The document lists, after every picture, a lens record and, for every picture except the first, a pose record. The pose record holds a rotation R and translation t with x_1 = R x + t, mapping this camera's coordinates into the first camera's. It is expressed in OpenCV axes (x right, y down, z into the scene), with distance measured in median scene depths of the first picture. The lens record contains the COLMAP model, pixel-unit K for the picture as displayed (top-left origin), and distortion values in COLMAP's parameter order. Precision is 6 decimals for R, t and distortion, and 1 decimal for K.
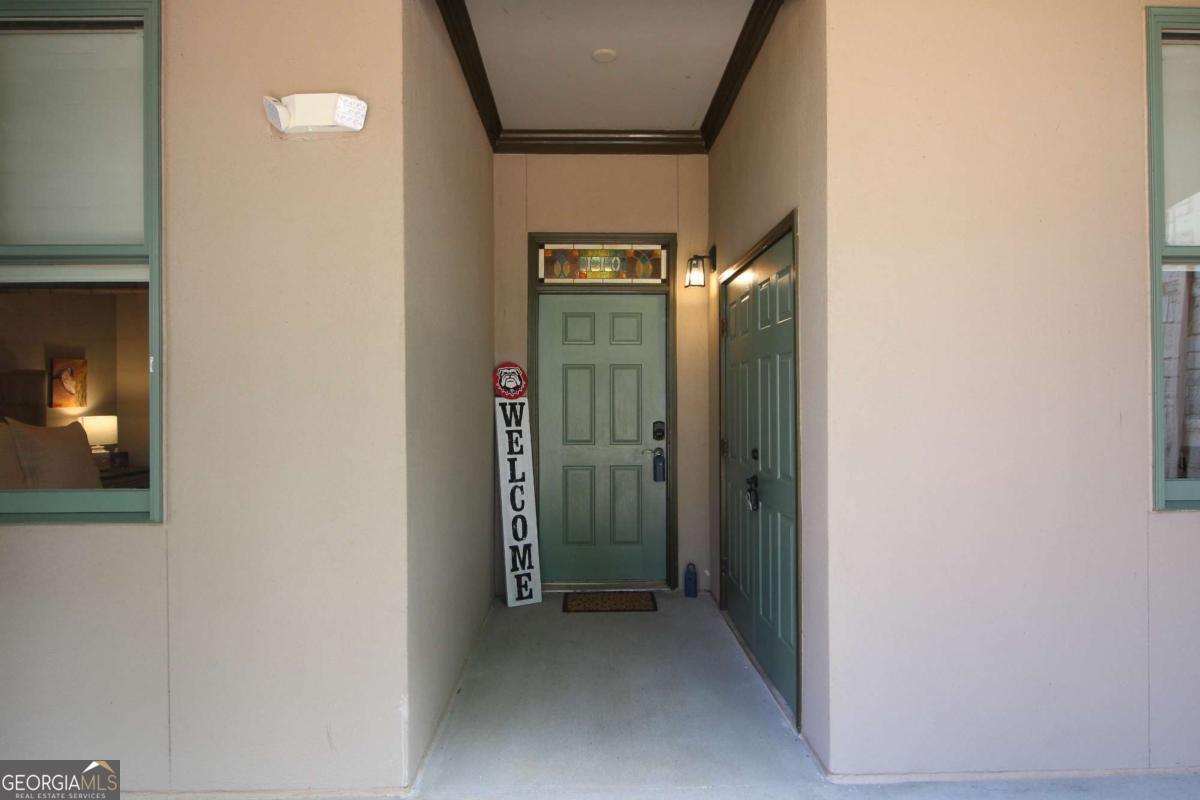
lens RADIAL K [[712.8, 0, 599.6], [0, 712.8, 399.3], [0, 0, 1]] dist [-0.000163, -0.000003]
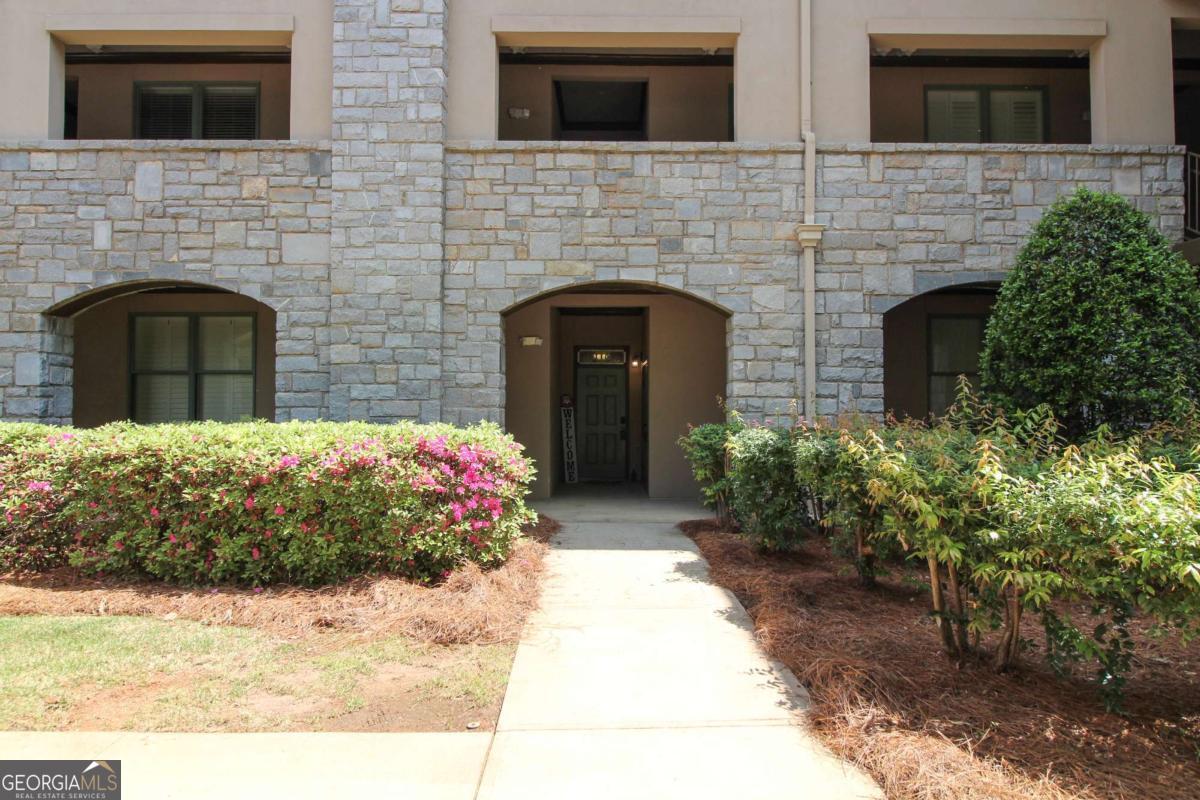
lens RADIAL K [[712.8, 0, 601.5], [0, 712.8, 400.6], [0, 0, 1]] dist [-0.000163, -0.000003]
pose [[0.999608, 0.006408, -0.027252, 0.078356], [-0.006874, 0.999831, -0.017031, 0.016731], [0.027138, 0.017211, 0.999484, -1.667639]]
